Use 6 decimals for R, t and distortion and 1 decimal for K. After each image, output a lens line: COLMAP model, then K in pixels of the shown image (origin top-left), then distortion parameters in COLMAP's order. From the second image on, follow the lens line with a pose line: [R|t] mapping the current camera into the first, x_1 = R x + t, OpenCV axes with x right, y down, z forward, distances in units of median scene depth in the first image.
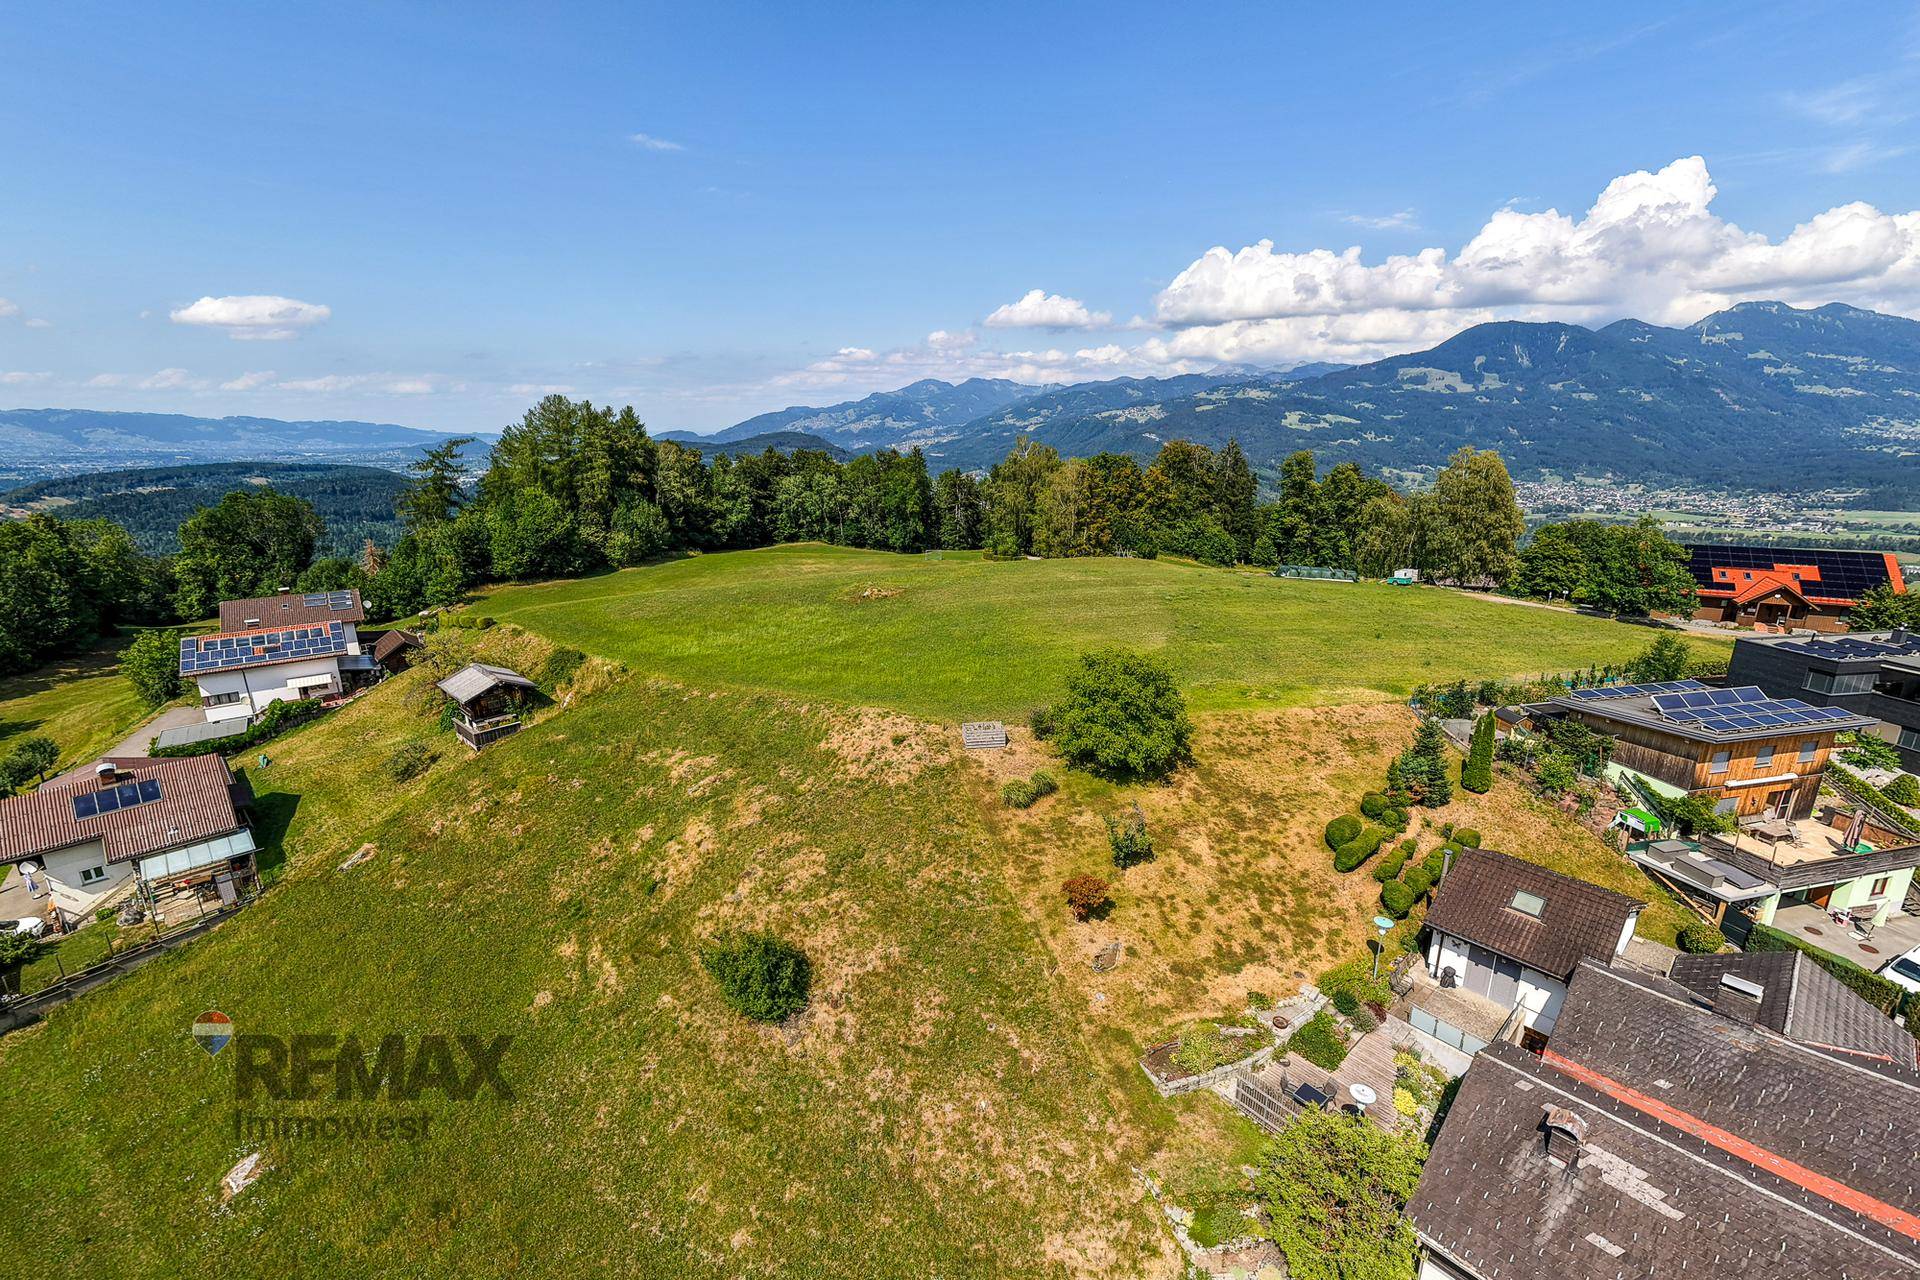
lens RADIAL K [[798.1, 0, 966.7], [0, 798.1, 650.3], [0, 0, 1]] dist [0.000405, 0.002805]
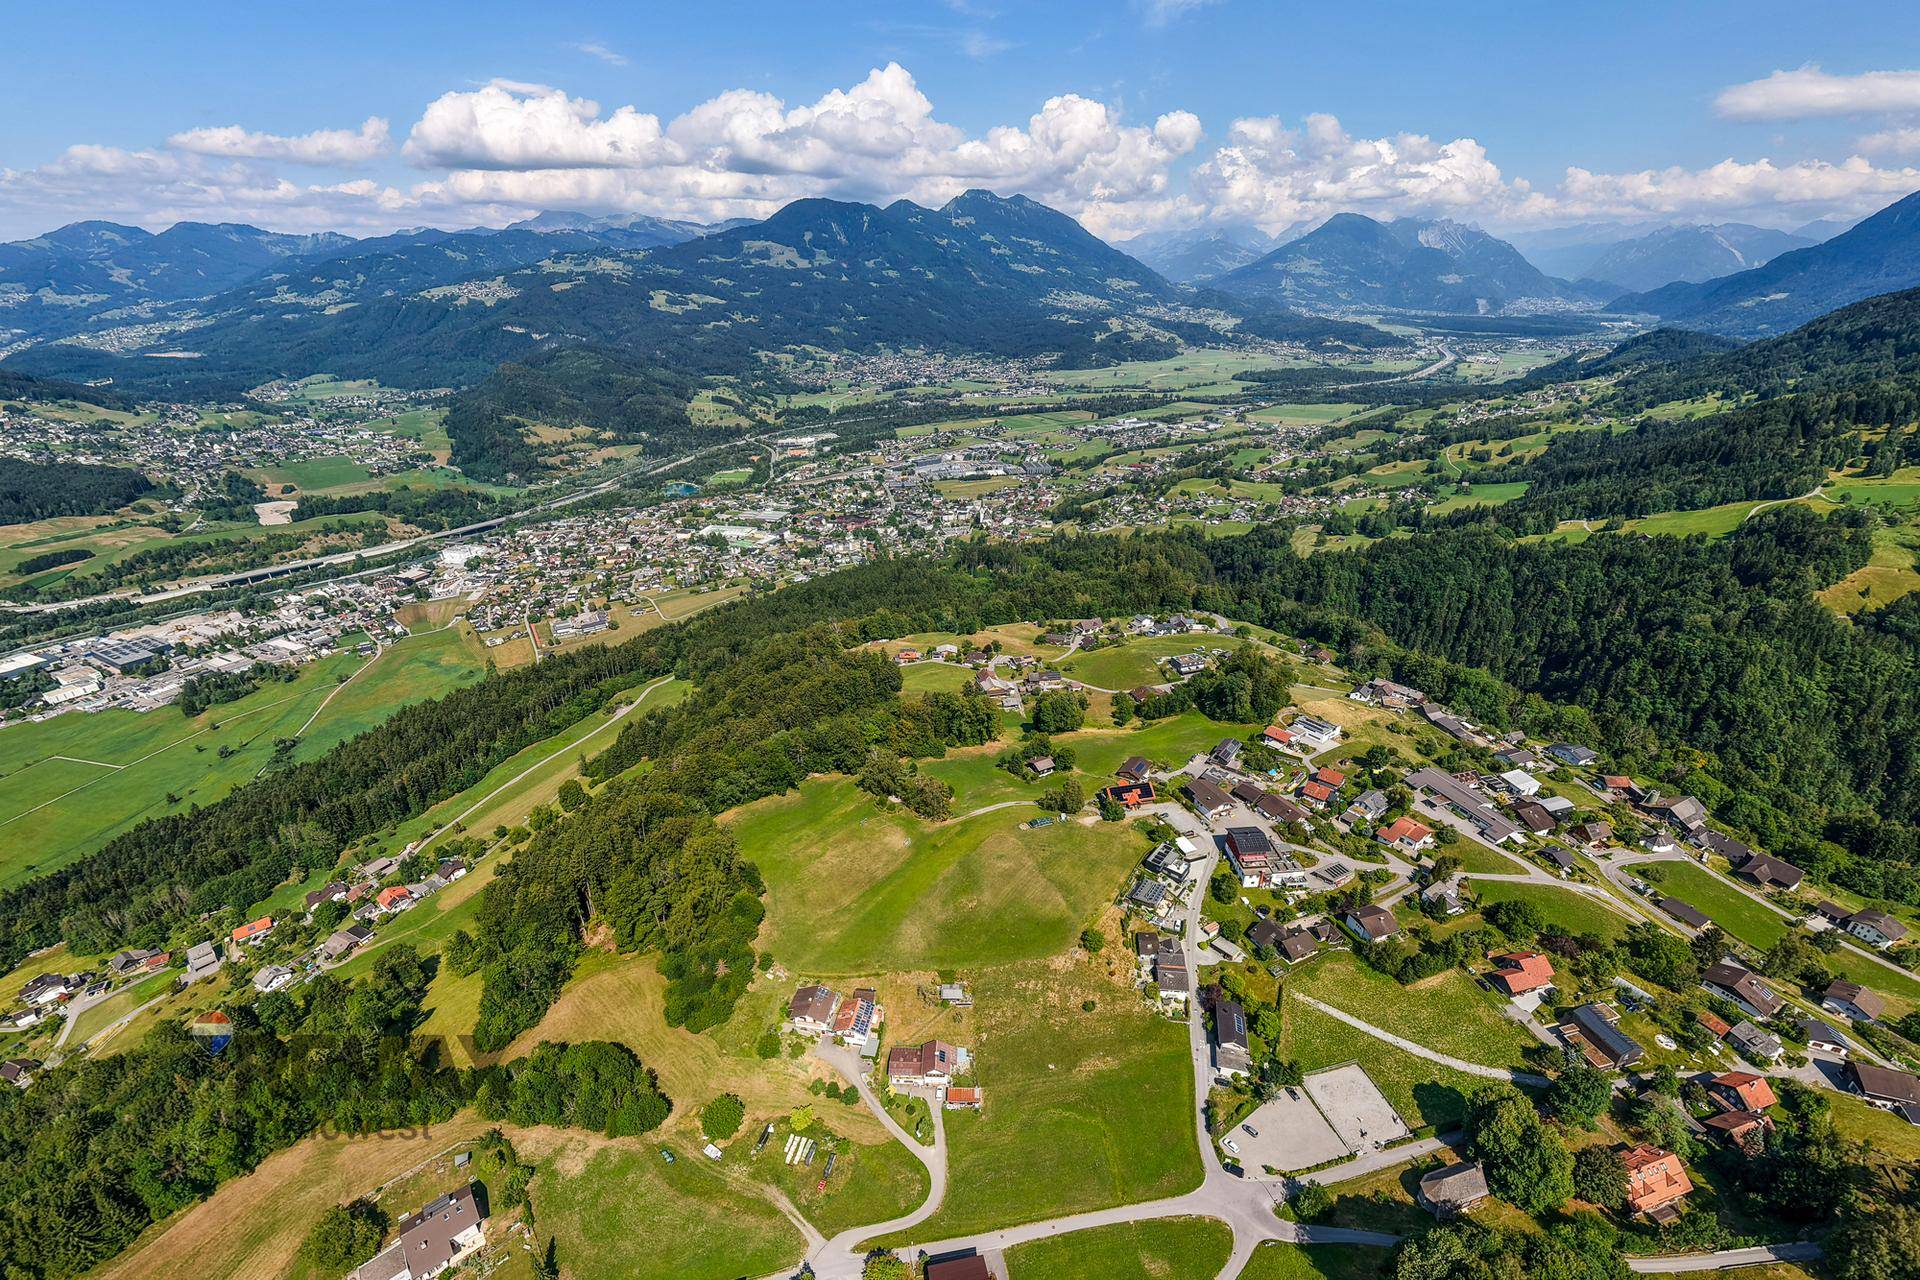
lens RADIAL K [[794.0, 0, 975.0], [0, 794.0, 634.6], [0, 0, 1]] dist [0.004611, 0.000412]
pose [[0.737378, -0.271801, 0.618384, -1.301031], [0.177638, 0.961277, 0.210694, -1.302520], [-0.651704, -0.045512, 0.757106, -1.053273]]
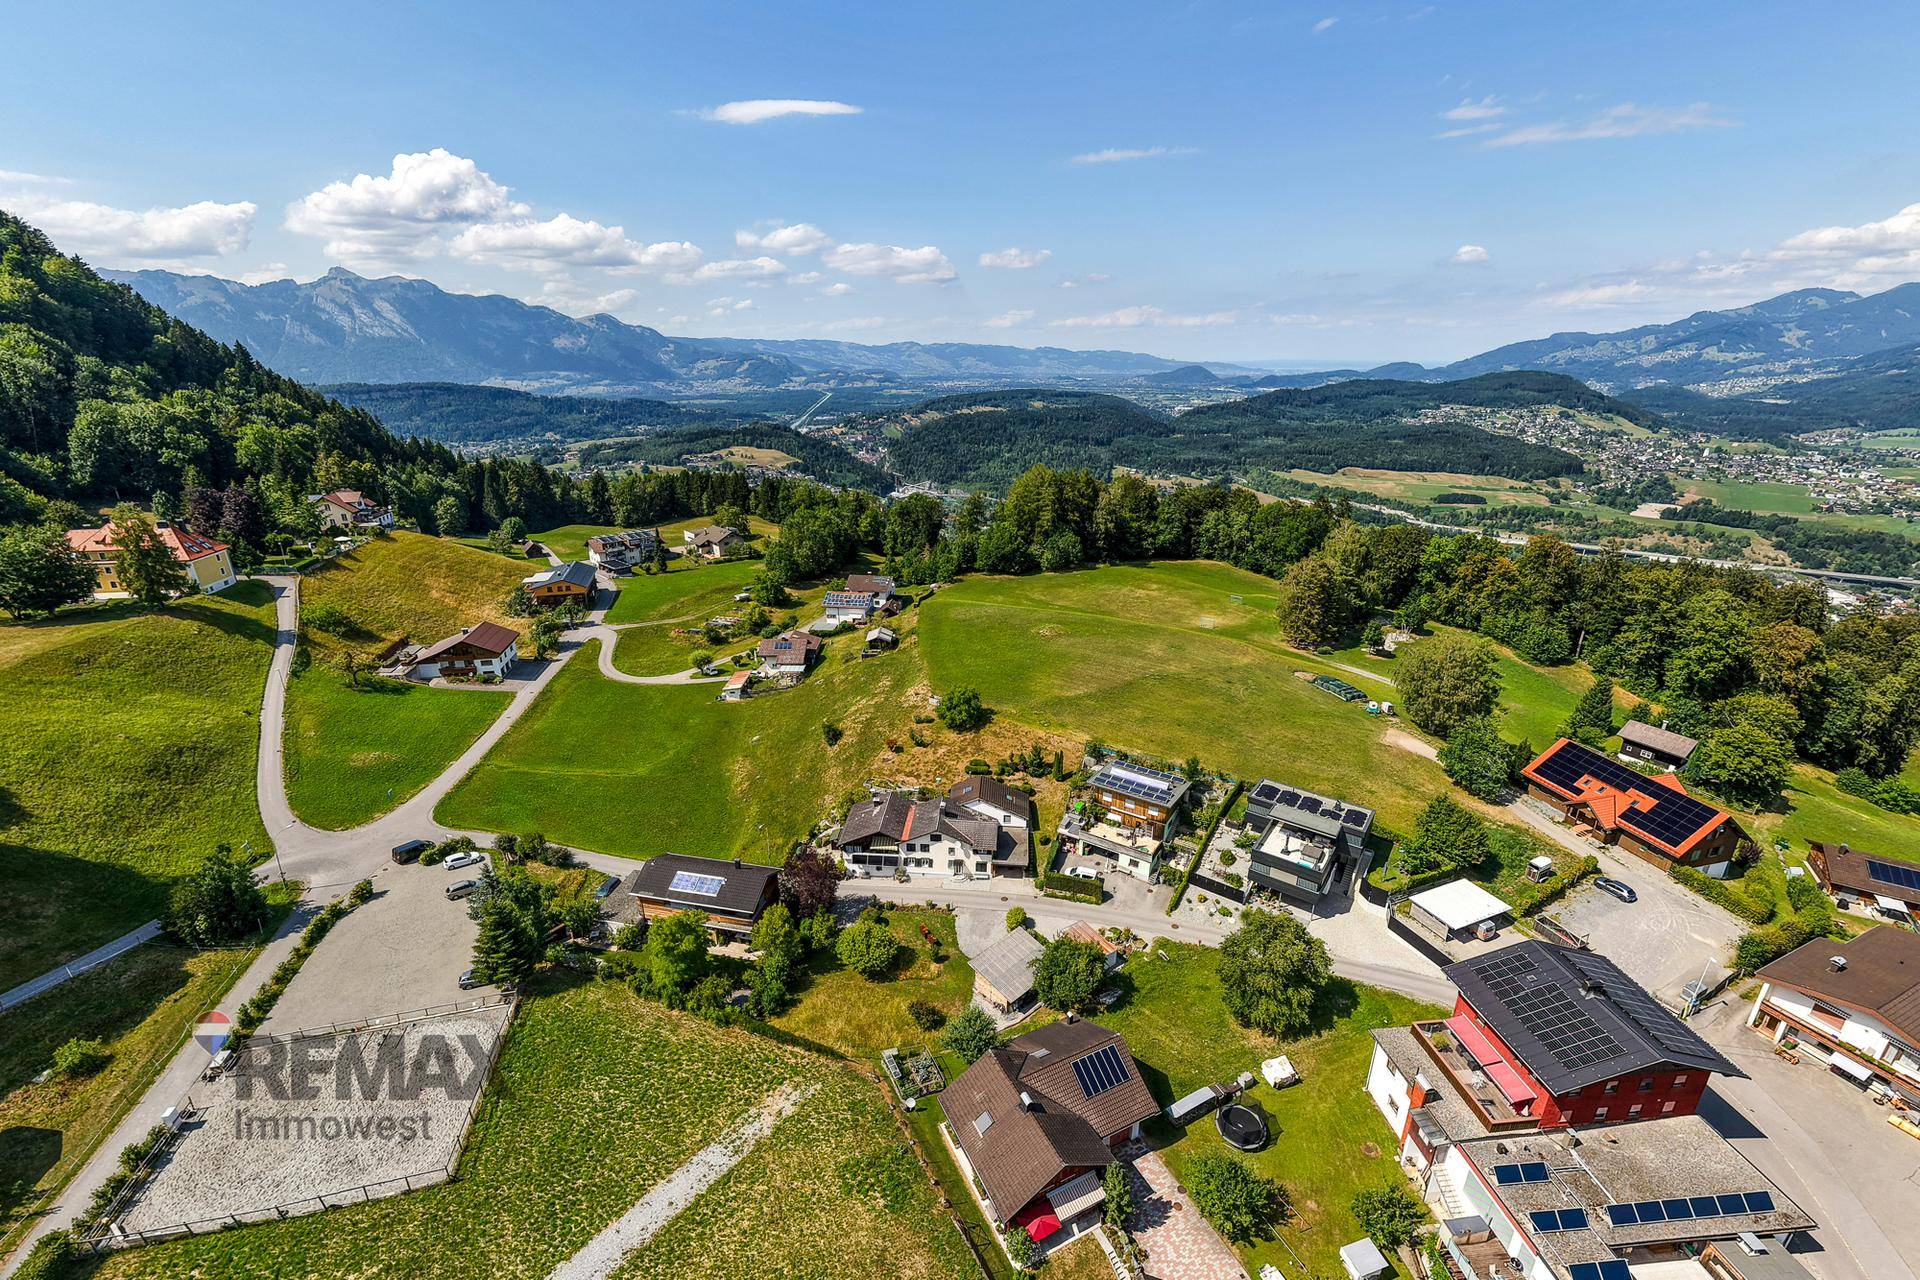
lens RADIAL K [[811.6, 0, 965.8], [0, 811.6, 633.6], [0, 0, 1]] dist [0.014925, 0.000364]
pose [[0.687796, 0.241697, -0.684484, 0.775324], [-0.201926, 0.969428, 0.139410, -0.214078], [0.697253, 0.042329, 0.715574, -0.400625]]
